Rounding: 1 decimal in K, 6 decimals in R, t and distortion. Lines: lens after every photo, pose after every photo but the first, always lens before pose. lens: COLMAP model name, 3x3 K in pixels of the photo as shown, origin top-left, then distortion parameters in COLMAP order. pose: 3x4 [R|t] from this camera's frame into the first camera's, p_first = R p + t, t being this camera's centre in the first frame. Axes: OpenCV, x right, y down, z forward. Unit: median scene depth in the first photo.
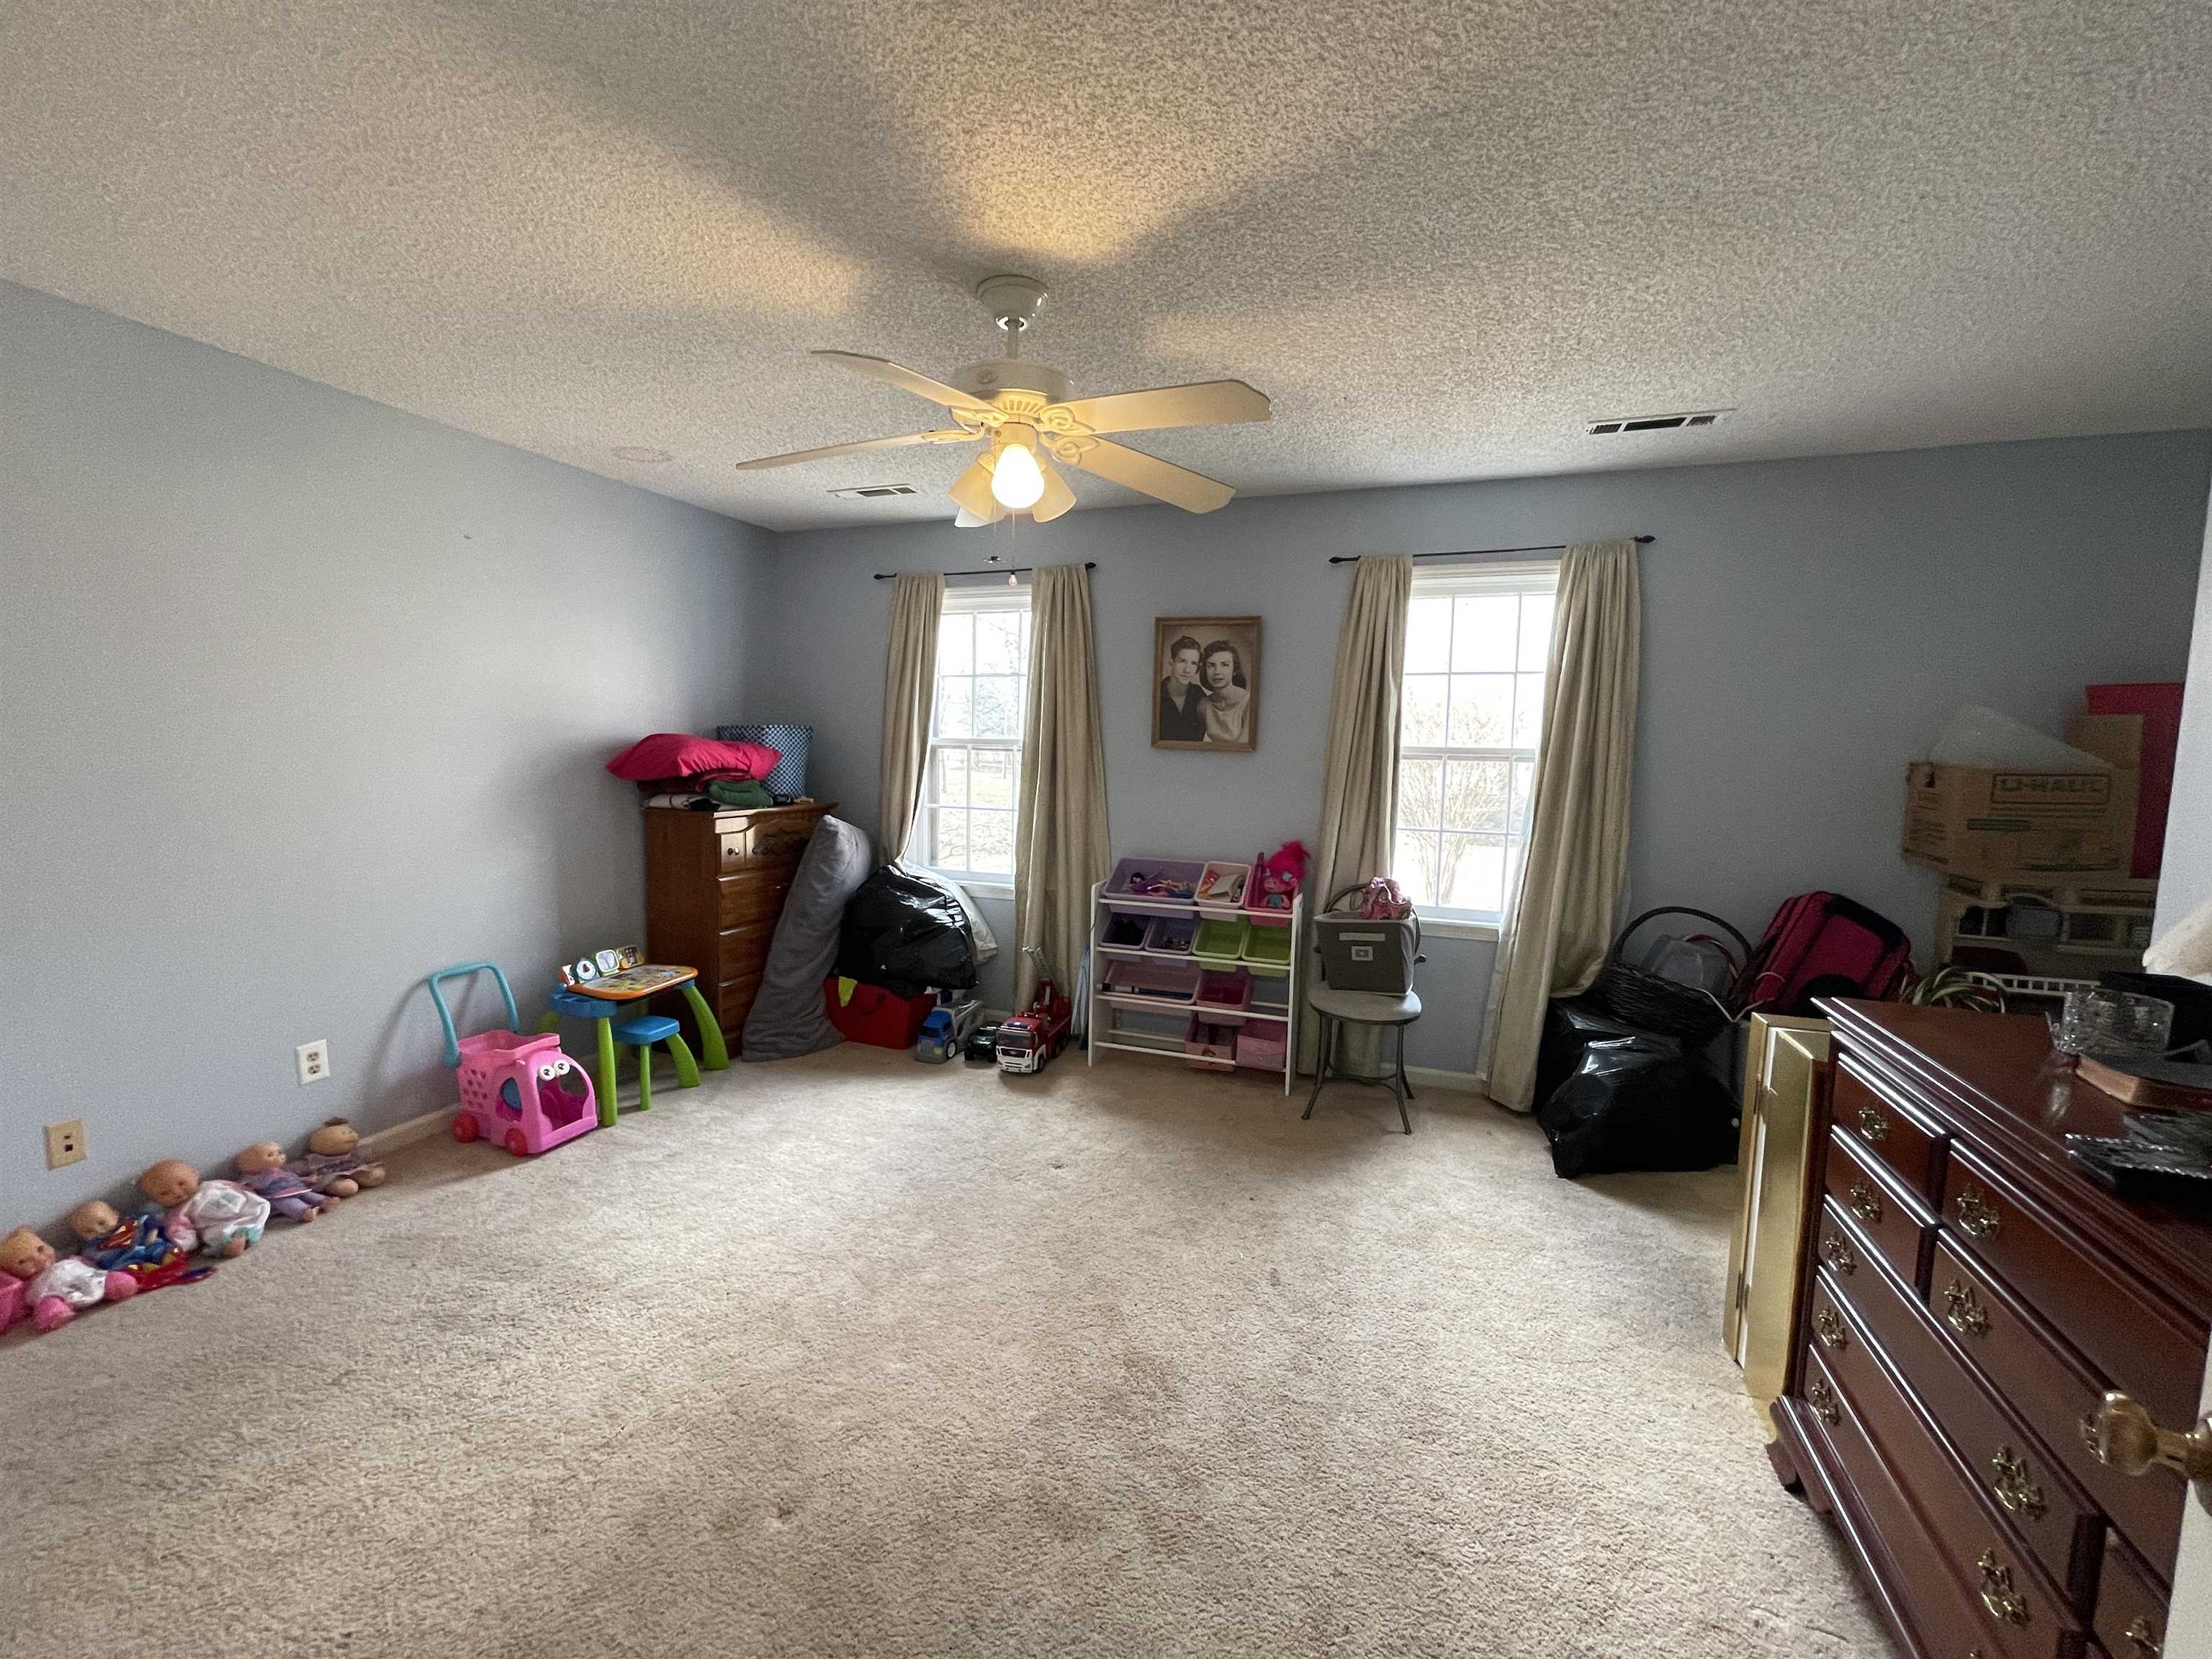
lens RADIAL K [[891.5, 0, 1100.4], [0, 891.5, 824.5], [0, 0, 1]] dist [0.002879, 0.000833]
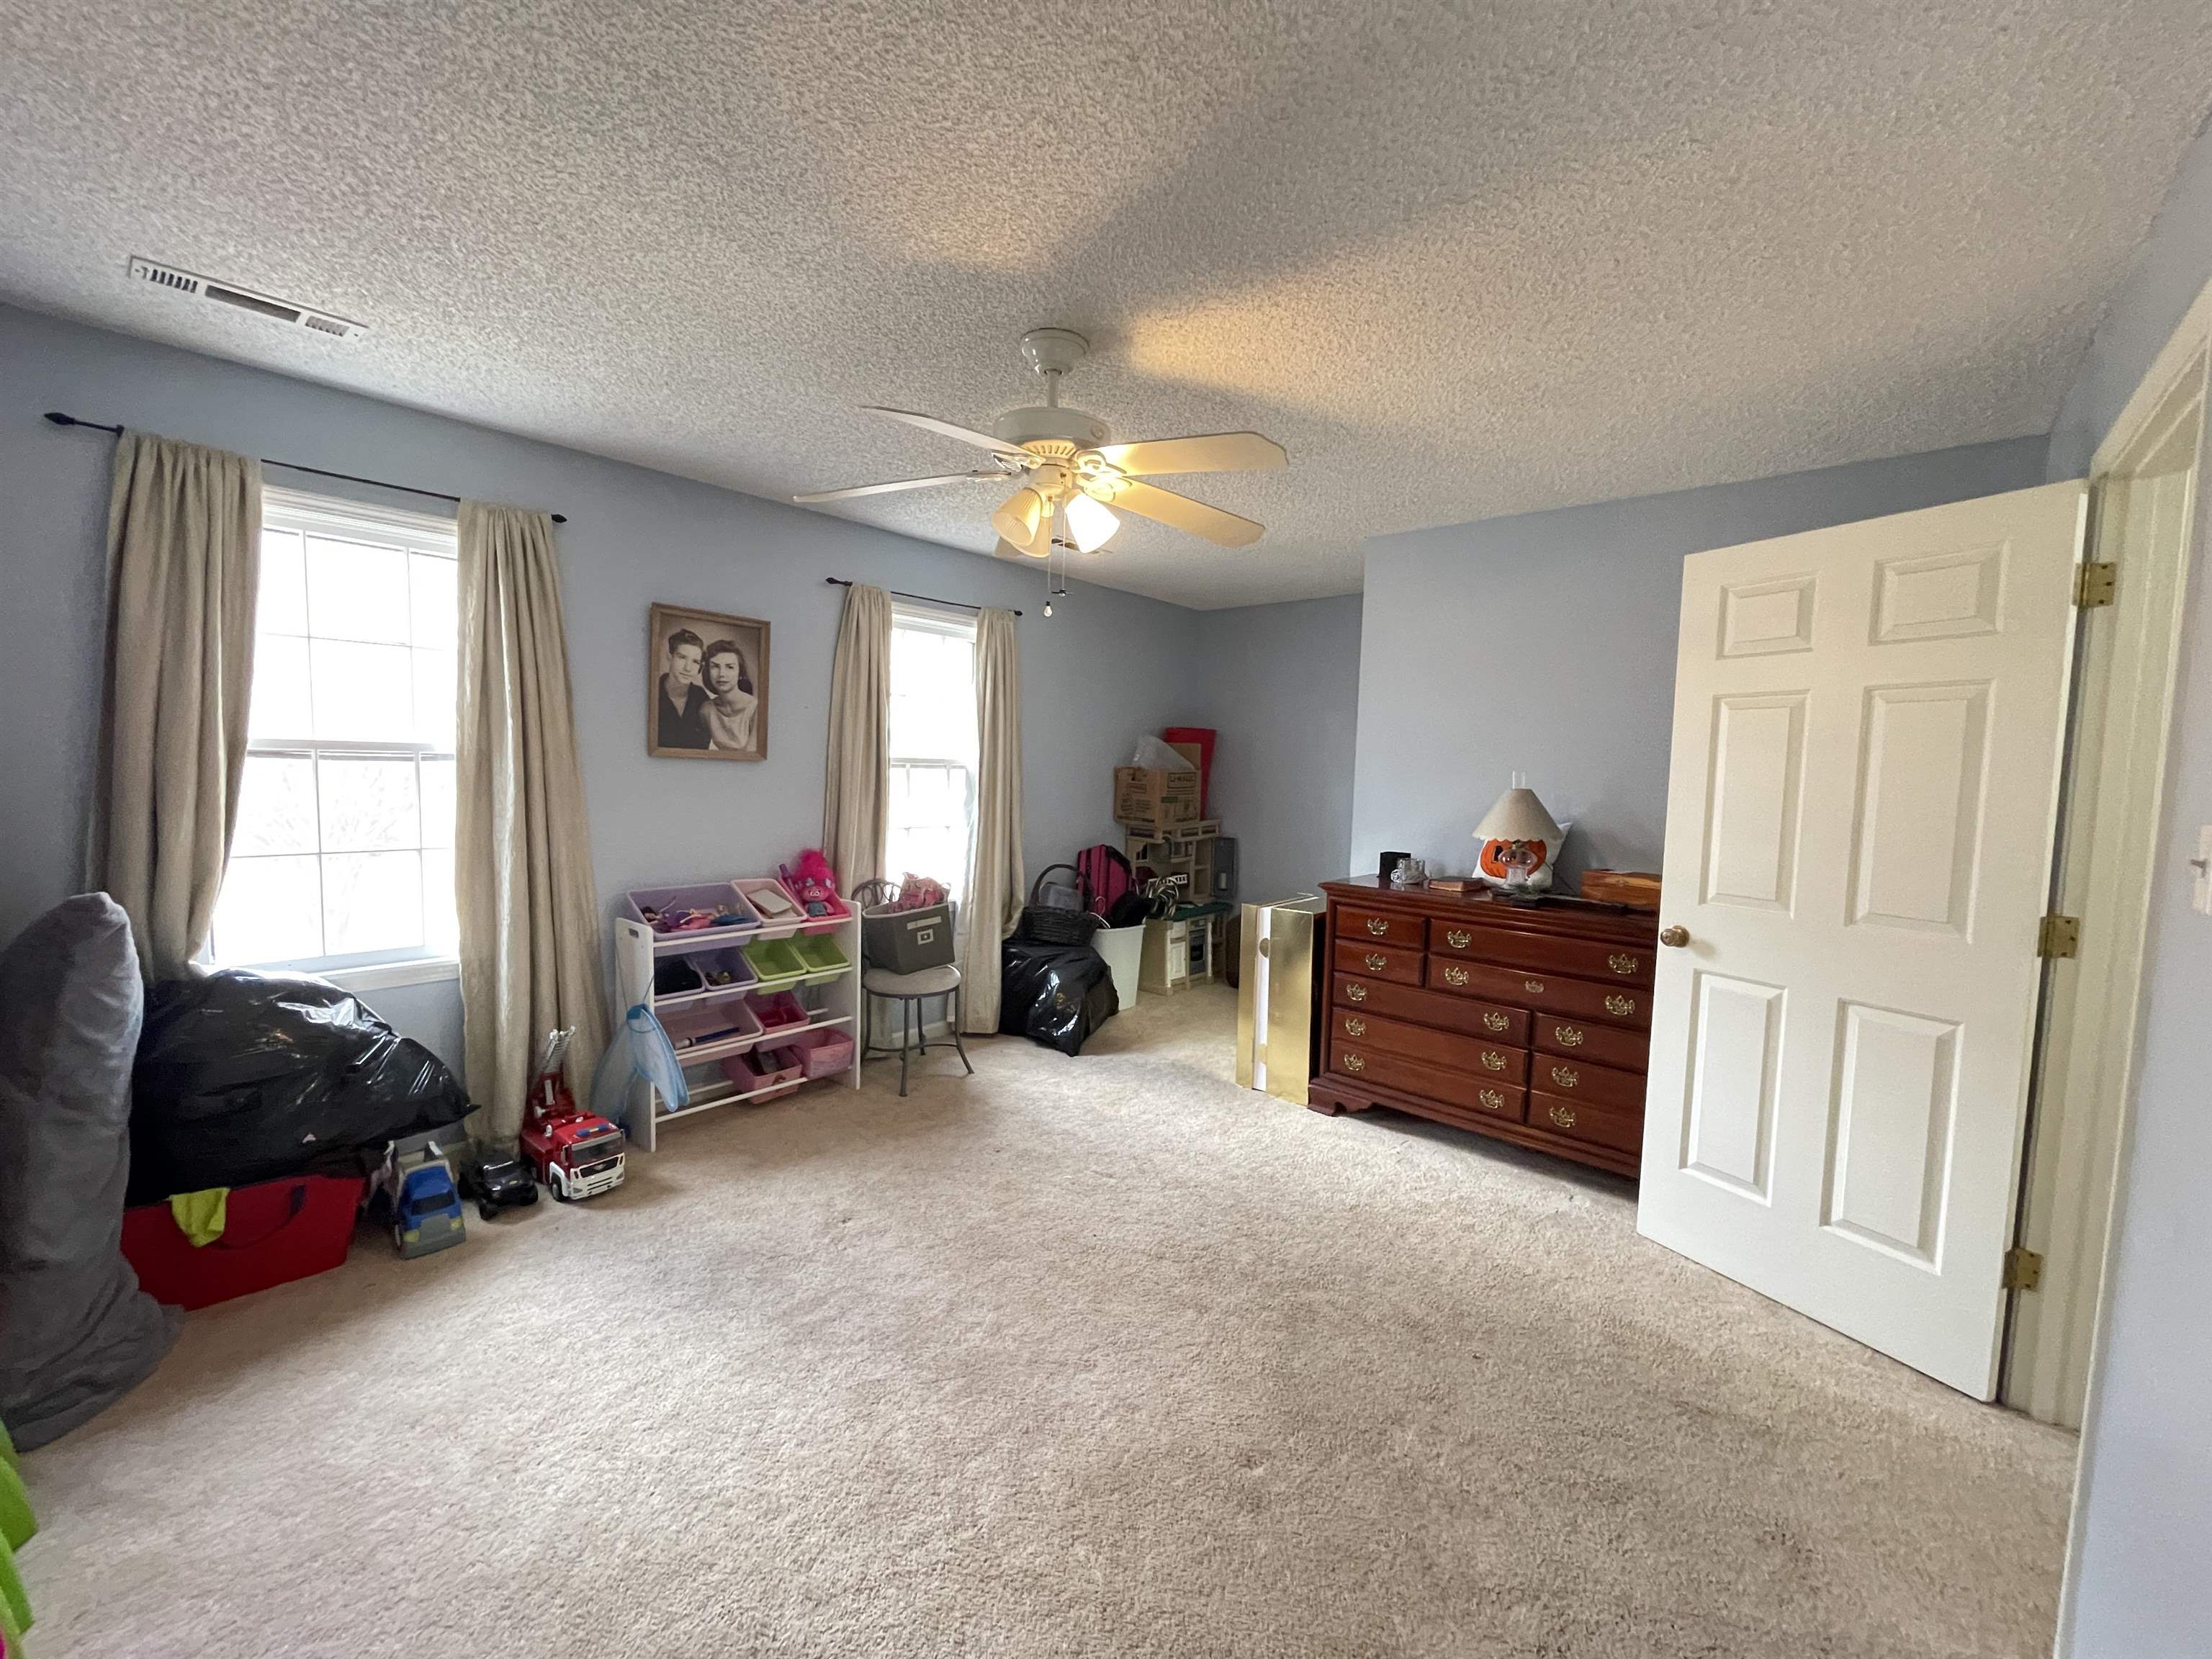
lens RADIAL K [[891.5, 0, 1098.3], [0, 891.5, 821.6], [0, 0, 1]] dist [0.002879, 0.000833]
pose [[0.366040, -0.068474, 0.928076, -0.603615], [0.068572, 0.996563, 0.046482, -0.037253], [-0.928069, 0.046626, 0.369477, 0.317260]]
